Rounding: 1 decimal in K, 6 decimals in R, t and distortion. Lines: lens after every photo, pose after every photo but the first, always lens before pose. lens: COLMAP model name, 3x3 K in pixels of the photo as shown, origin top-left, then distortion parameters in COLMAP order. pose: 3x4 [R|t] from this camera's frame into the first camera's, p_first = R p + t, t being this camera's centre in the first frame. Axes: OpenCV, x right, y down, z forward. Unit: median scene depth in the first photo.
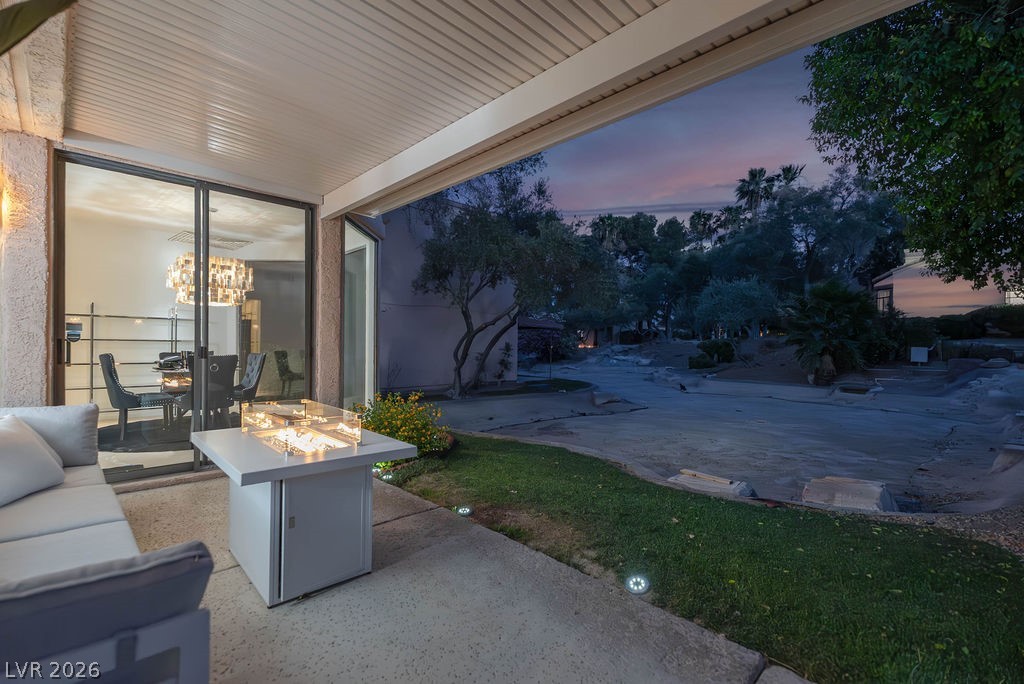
lens RADIAL K [[457.9, 0, 513.2], [0, 457.9, 349.7], [0, 0, 1]] dist [-0.002347, -0.000160]
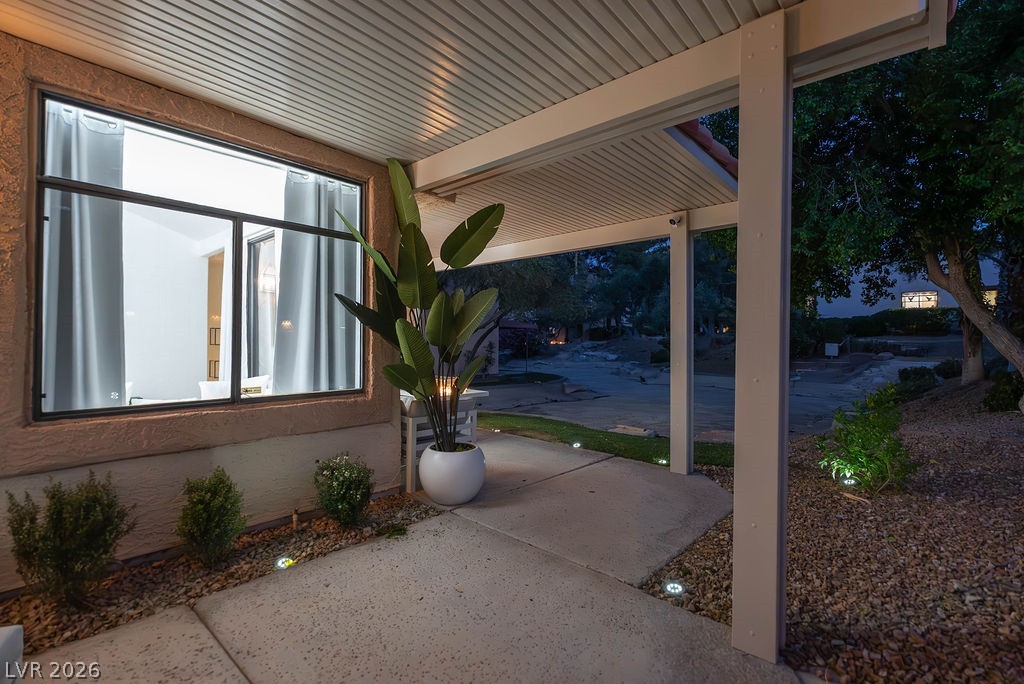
lens RADIAL K [[457.9, 0, 510.8], [0, 457.9, 342.2], [0, 0, 1]] dist [-0.002347, -0.000160]
pose [[0.998448, -0.005011, 0.055466, -0.014963], [0.005440, 0.999956, -0.007590, -0.002604], [-0.055426, 0.007880, 0.998432, -0.099128]]
